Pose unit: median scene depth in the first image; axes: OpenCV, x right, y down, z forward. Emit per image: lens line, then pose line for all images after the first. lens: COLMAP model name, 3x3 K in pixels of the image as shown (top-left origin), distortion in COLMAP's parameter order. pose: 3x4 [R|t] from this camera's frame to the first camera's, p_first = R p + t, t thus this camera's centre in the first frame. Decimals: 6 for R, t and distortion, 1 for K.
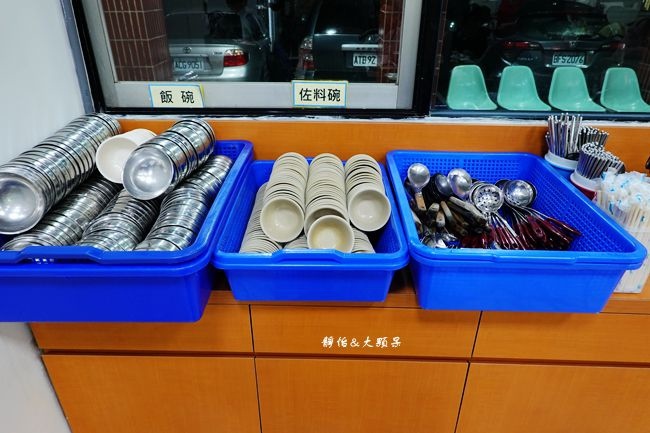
lens RADIAL K [[438.5, 0, 325.8], [0, 438.5, 219.1], [0, 0, 1]] dist [-0.006418, -0.000350]
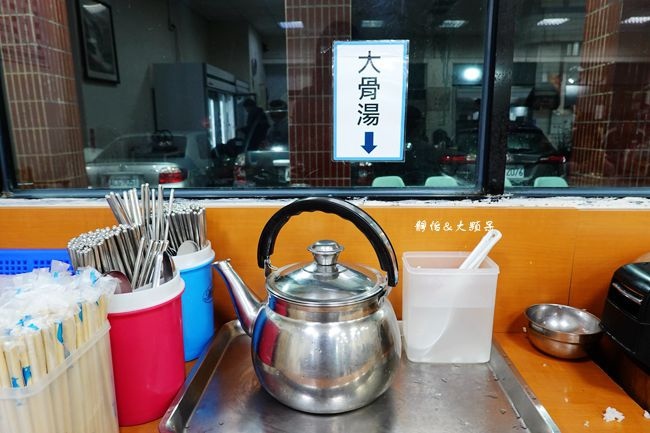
lens RADIAL K [[438.5, 0, 325.0], [0, 438.5, 217.9], [0, 0, 1]] dist [-0.006418, -0.000350]
pose [[0.999856, -0.014371, 0.009031, 0.142749], [0.016260, 0.963644, -0.266696, -0.003392], [-0.004870, 0.266804, 0.963738, 0.069349]]
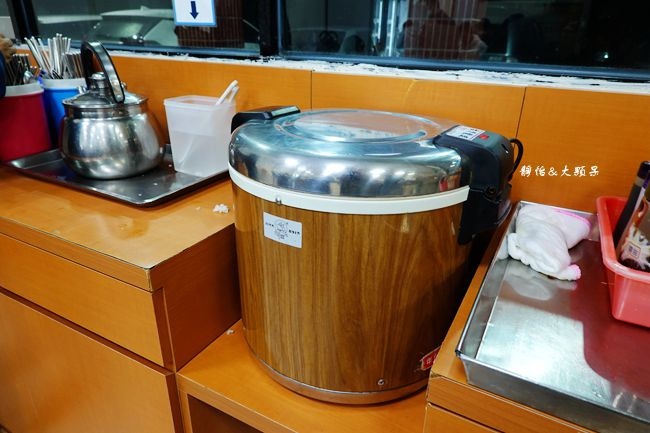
lens RADIAL K [[438.5, 0, 324.3], [0, 438.5, 214.0], [0, 0, 1]] dist [-0.006418, -0.000350]
pose [[0.888161, 0.186868, -0.419822, 0.312064], [-0.219187, 0.975233, -0.029616, 0.013613], [0.403890, 0.118324, 0.907123, 0.064692]]
